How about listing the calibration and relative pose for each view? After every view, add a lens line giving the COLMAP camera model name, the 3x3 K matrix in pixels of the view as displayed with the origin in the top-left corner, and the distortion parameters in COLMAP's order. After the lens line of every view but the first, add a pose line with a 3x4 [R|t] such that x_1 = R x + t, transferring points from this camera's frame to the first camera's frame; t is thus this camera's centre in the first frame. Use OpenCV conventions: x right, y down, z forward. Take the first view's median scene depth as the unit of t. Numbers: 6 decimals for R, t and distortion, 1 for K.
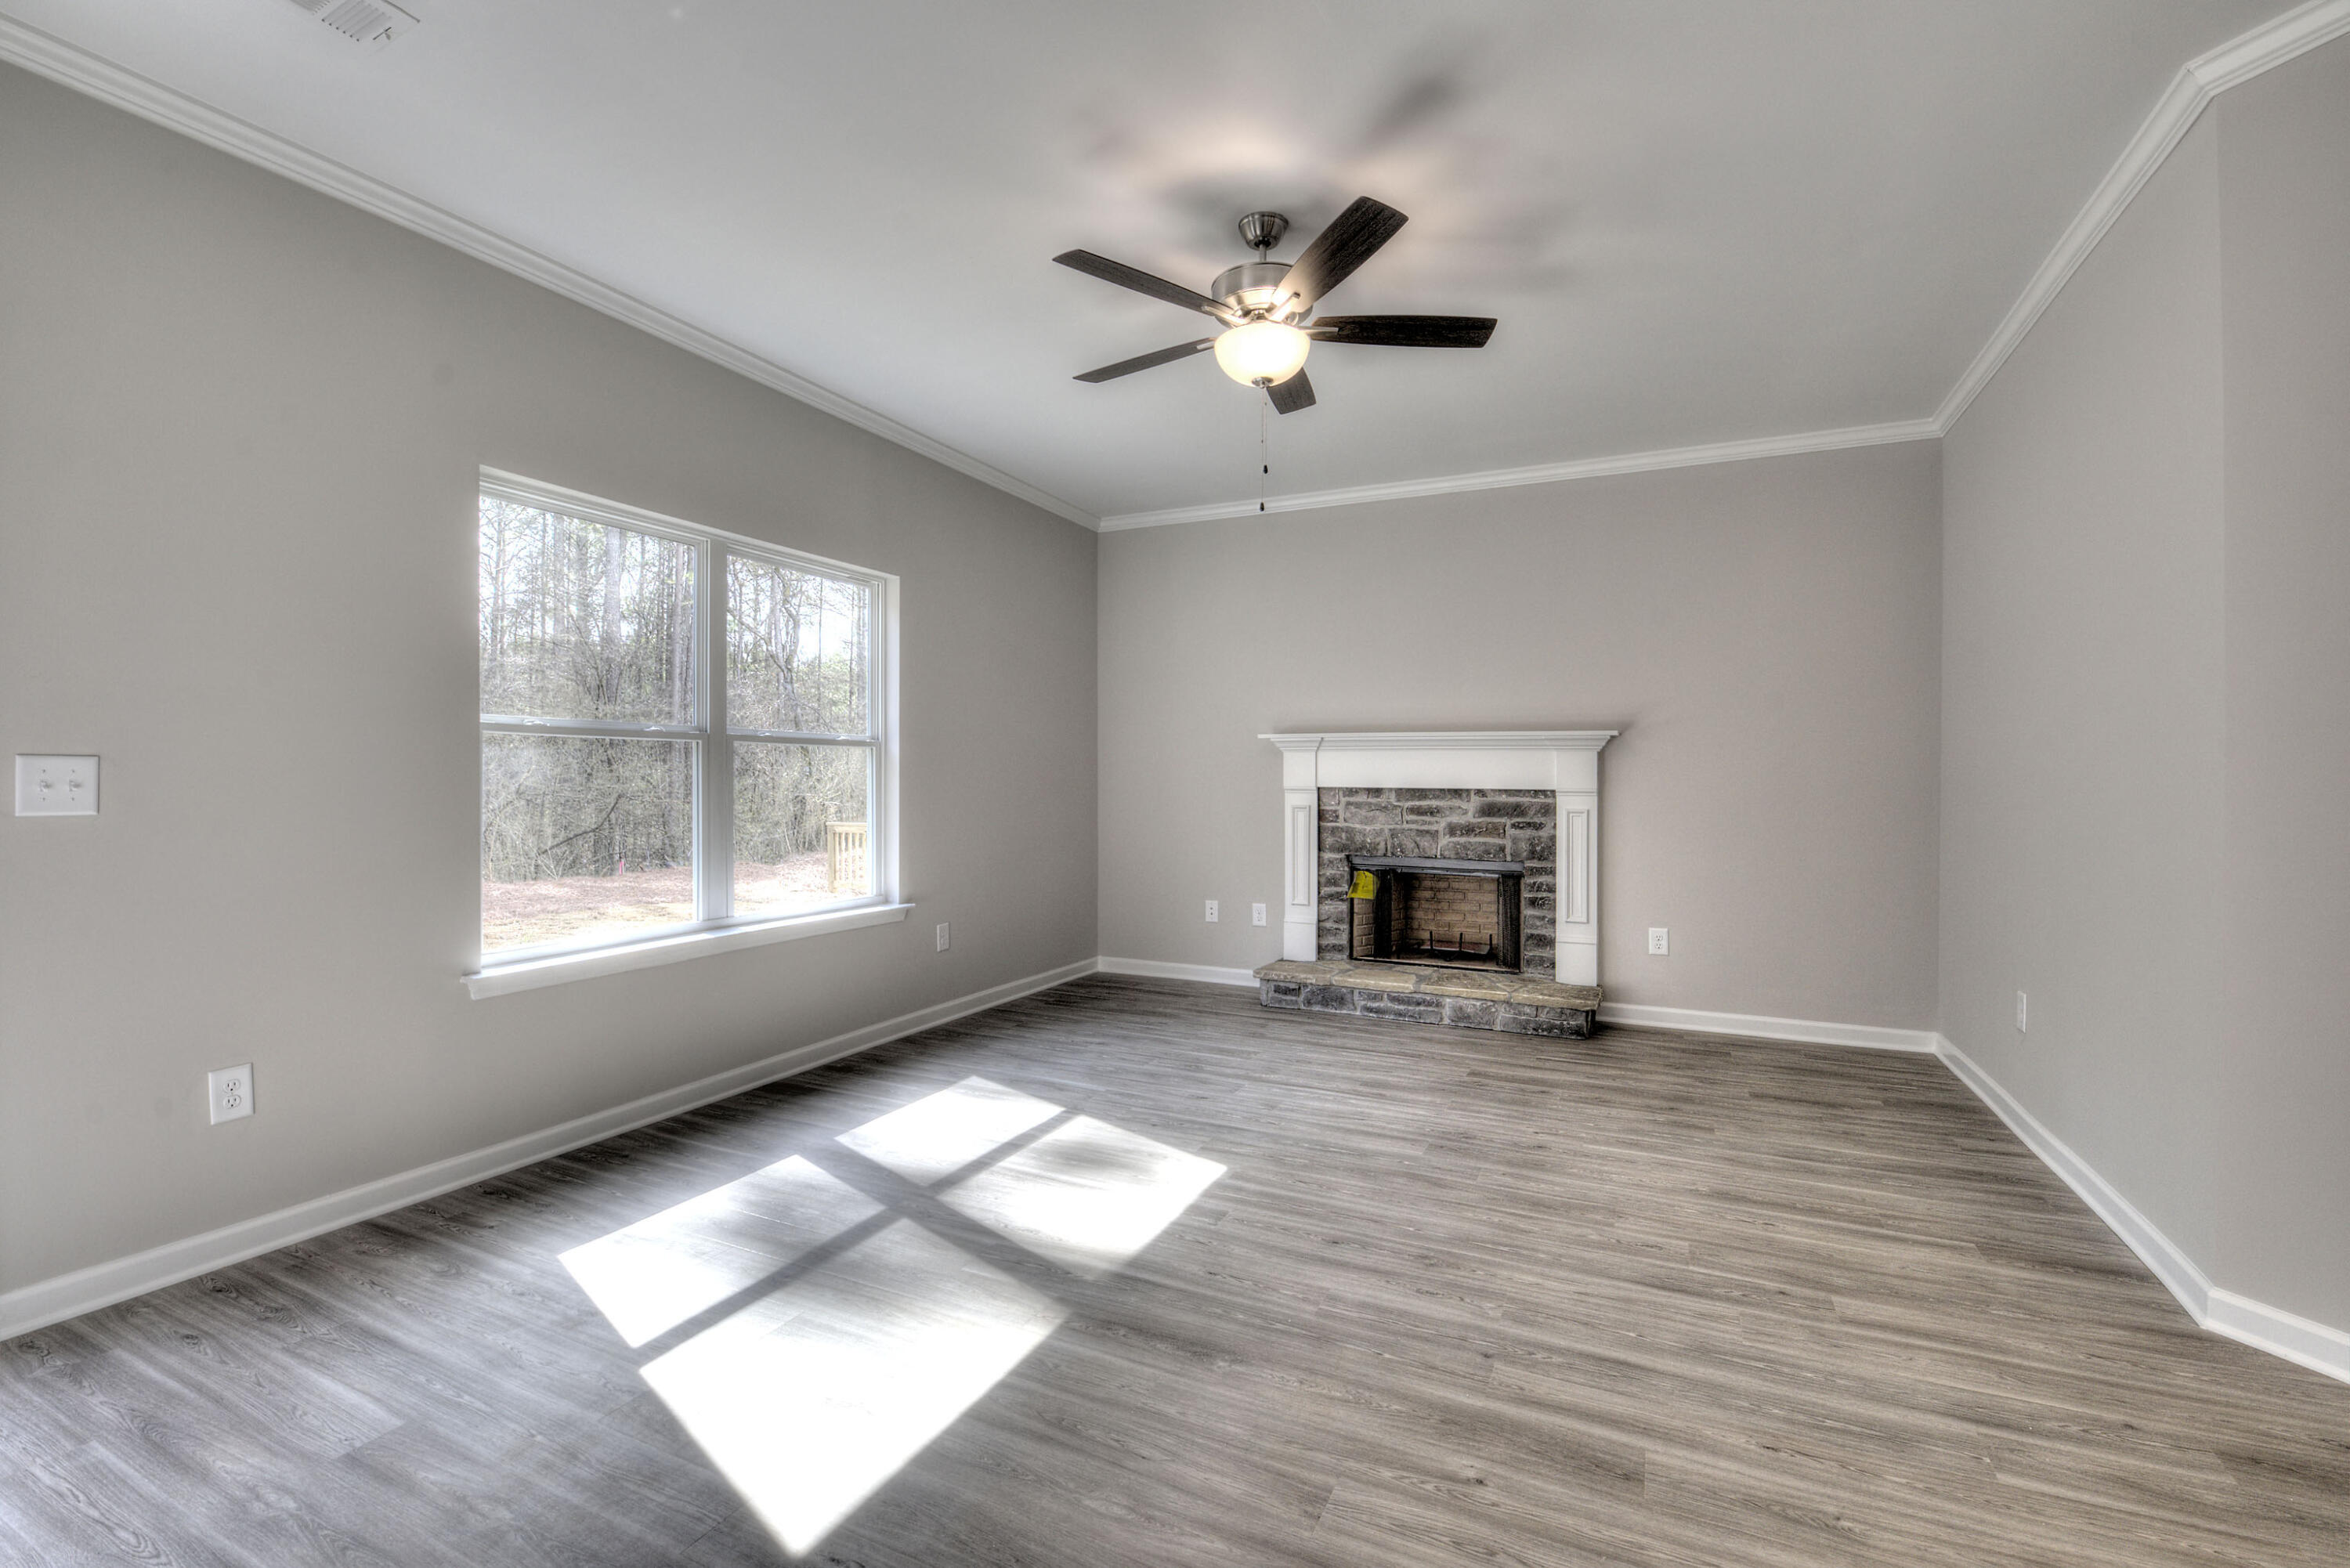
lens RADIAL K [[1002.5, 0, 1178.1], [0, 1002.5, 783.5], [0, 0, 1]] dist [-0.005986, -0.005249]
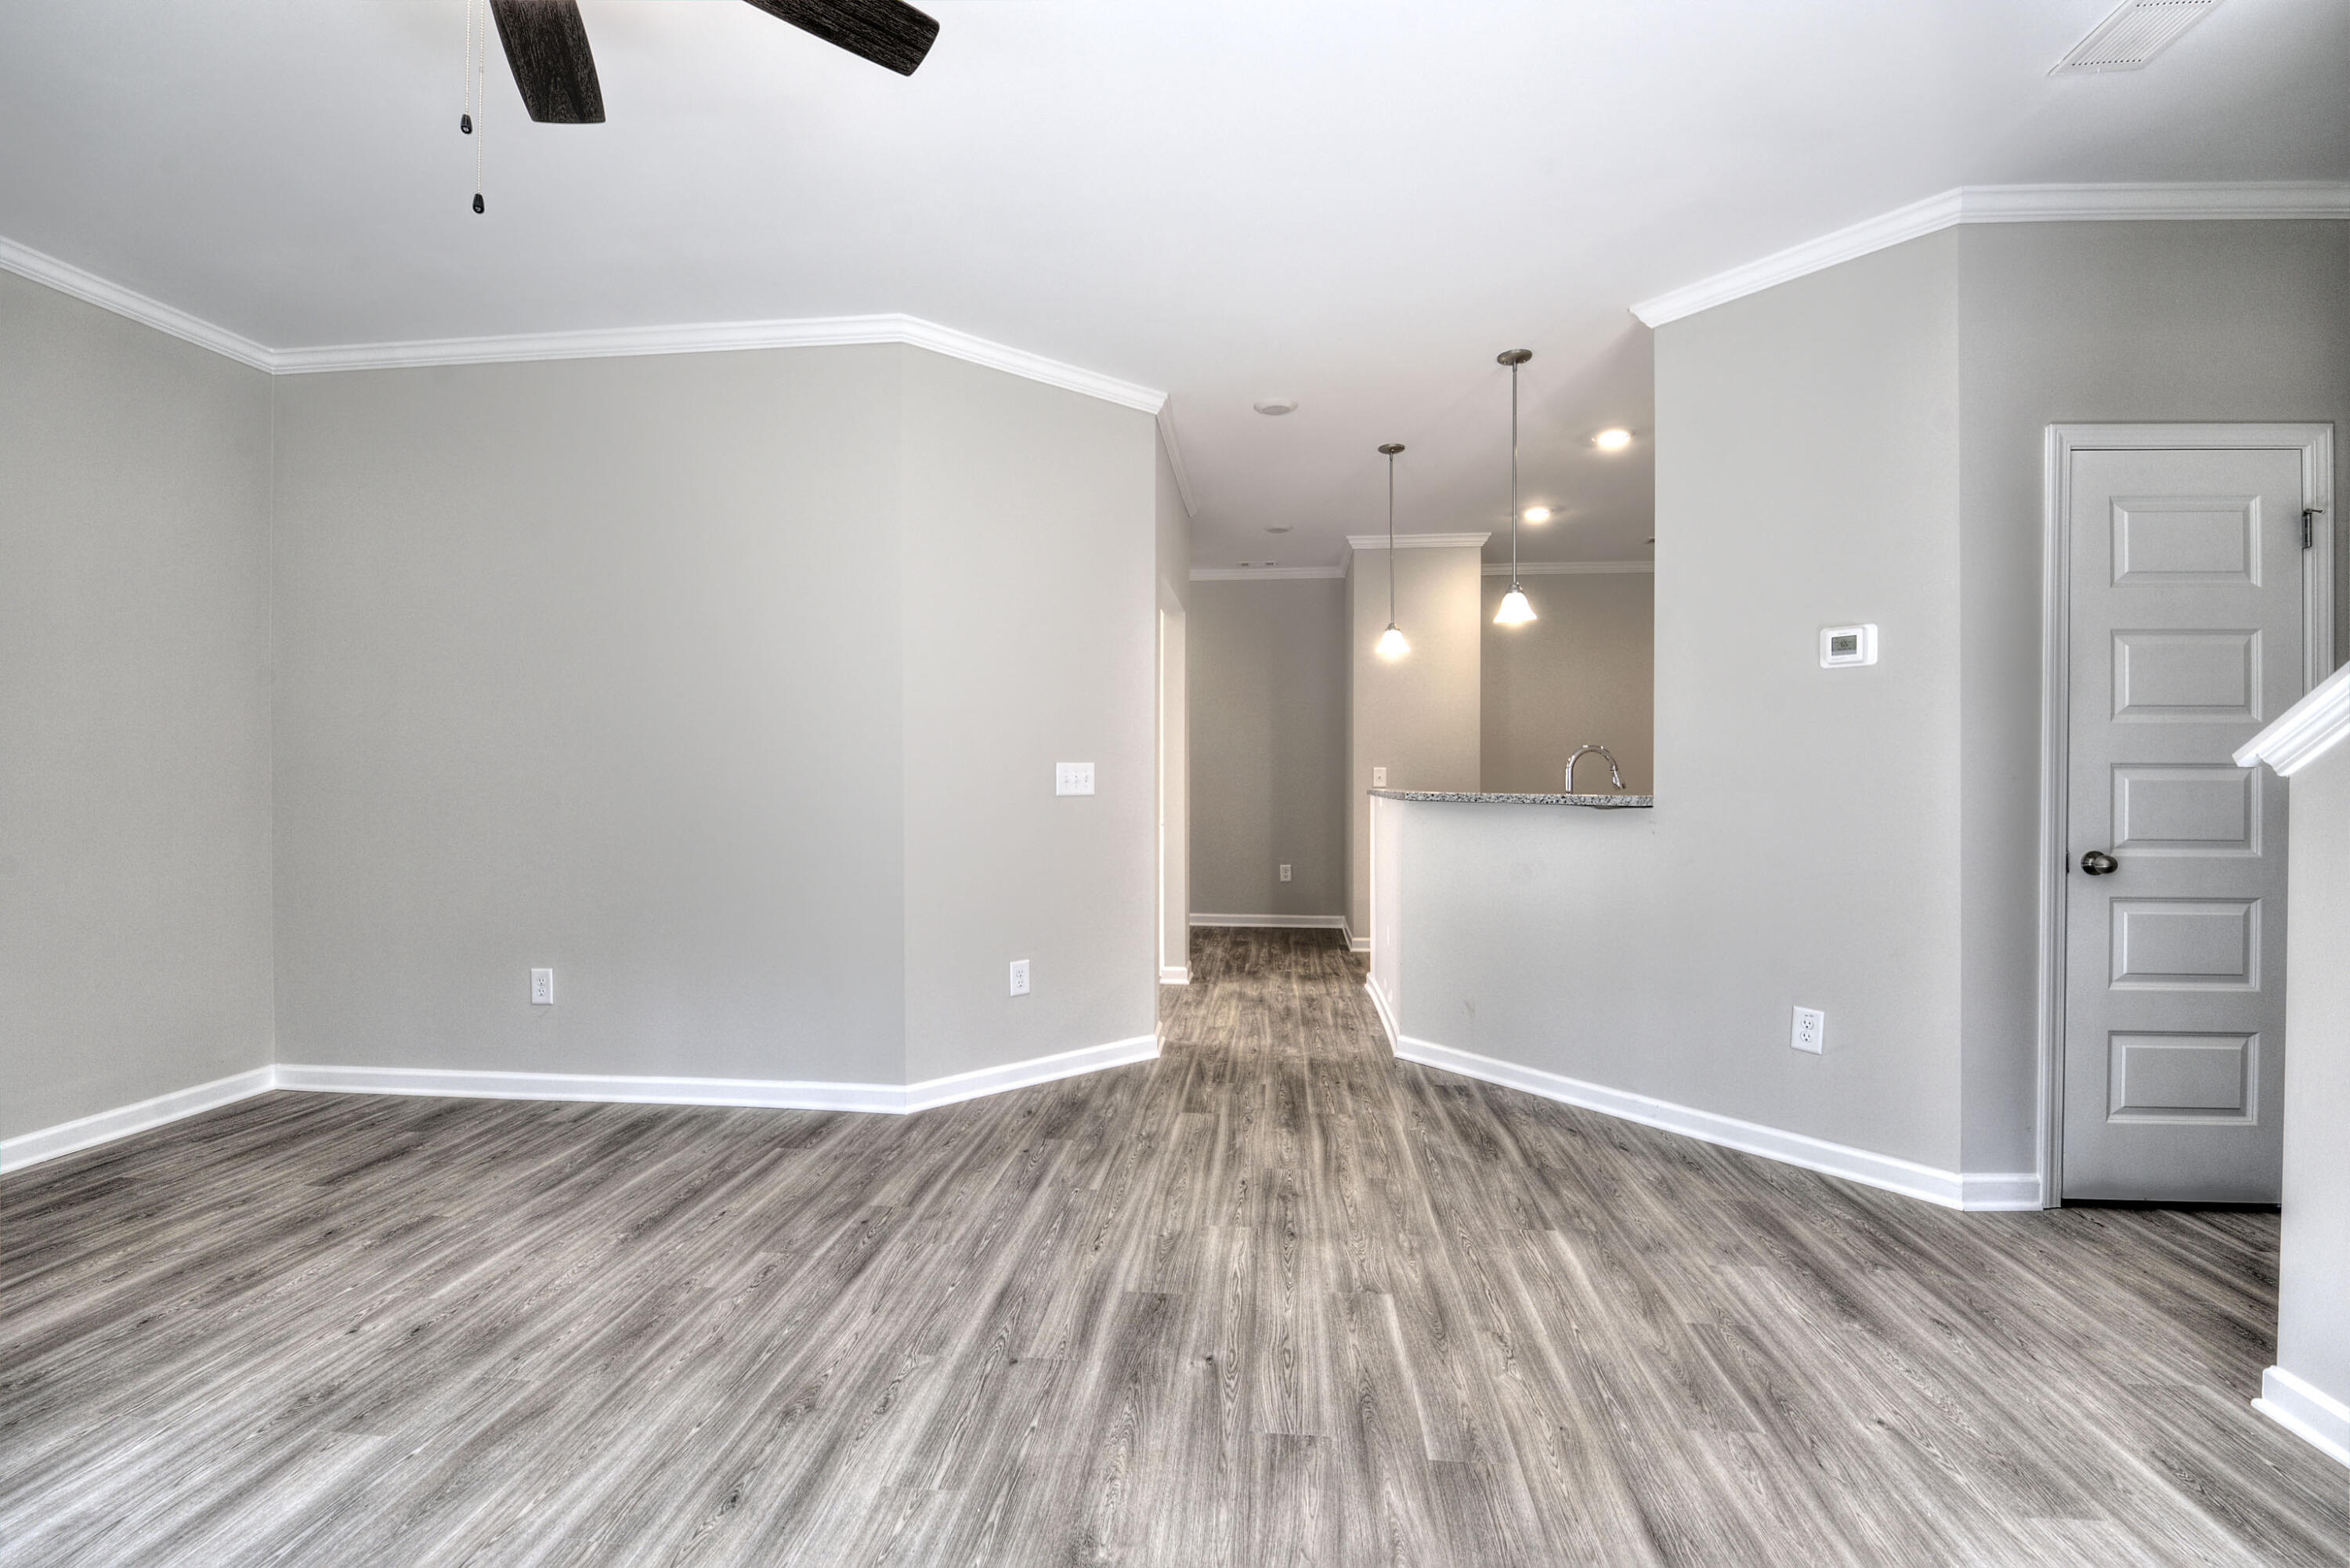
lens RADIAL K [[1002.5, 0, 1174.1], [0, 1002.5, 776.2], [0, 0, 1]] dist [-0.005986, -0.005249]
pose [[-0.336131, -0.006753, 0.941791, -0.386883], [0.004759, 0.999949, 0.008868, -0.005653], [-0.941803, 0.007463, -0.336081, 0.685253]]
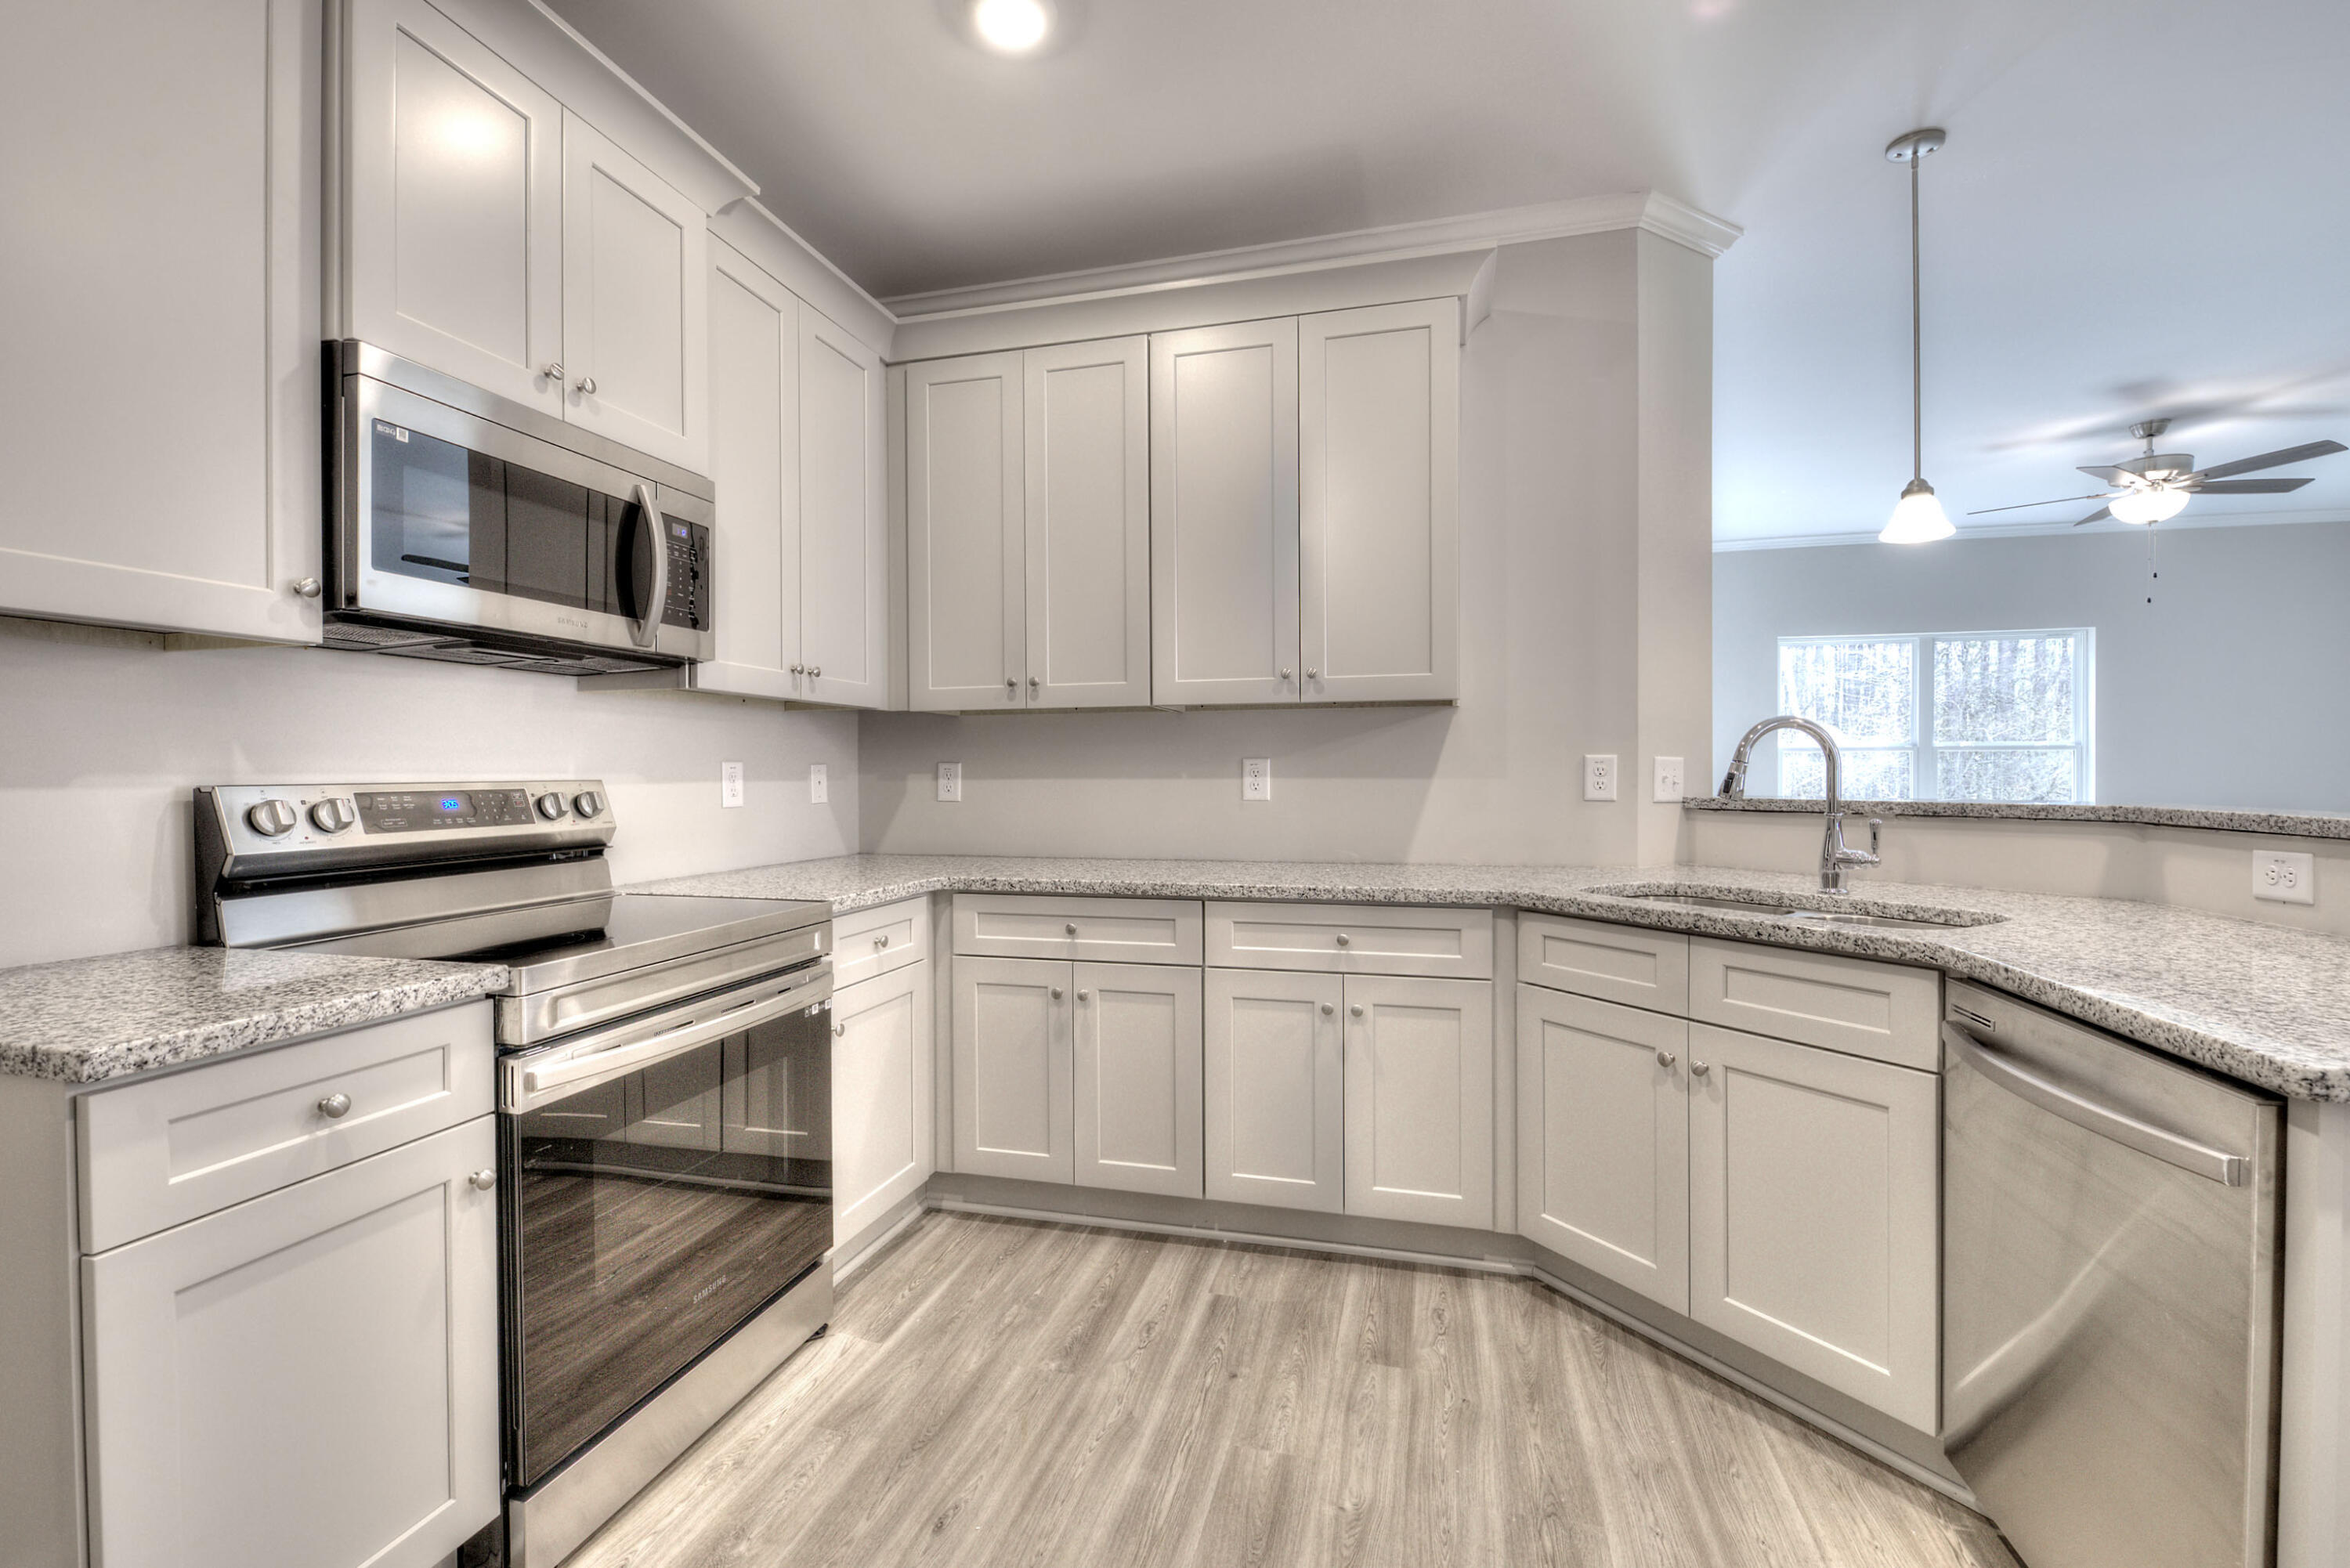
lens RADIAL K [[1002.5, 0, 1176.5], [0, 1002.5, 782.6], [0, 0, 1]] dist [-0.005986, -0.005249]
pose [[0.188180, 0.004447, -0.982125, 1.096602], [-0.001416, 0.999990, 0.004257, 0.008616], [0.982134, 0.000589, 0.188184, -0.674679]]
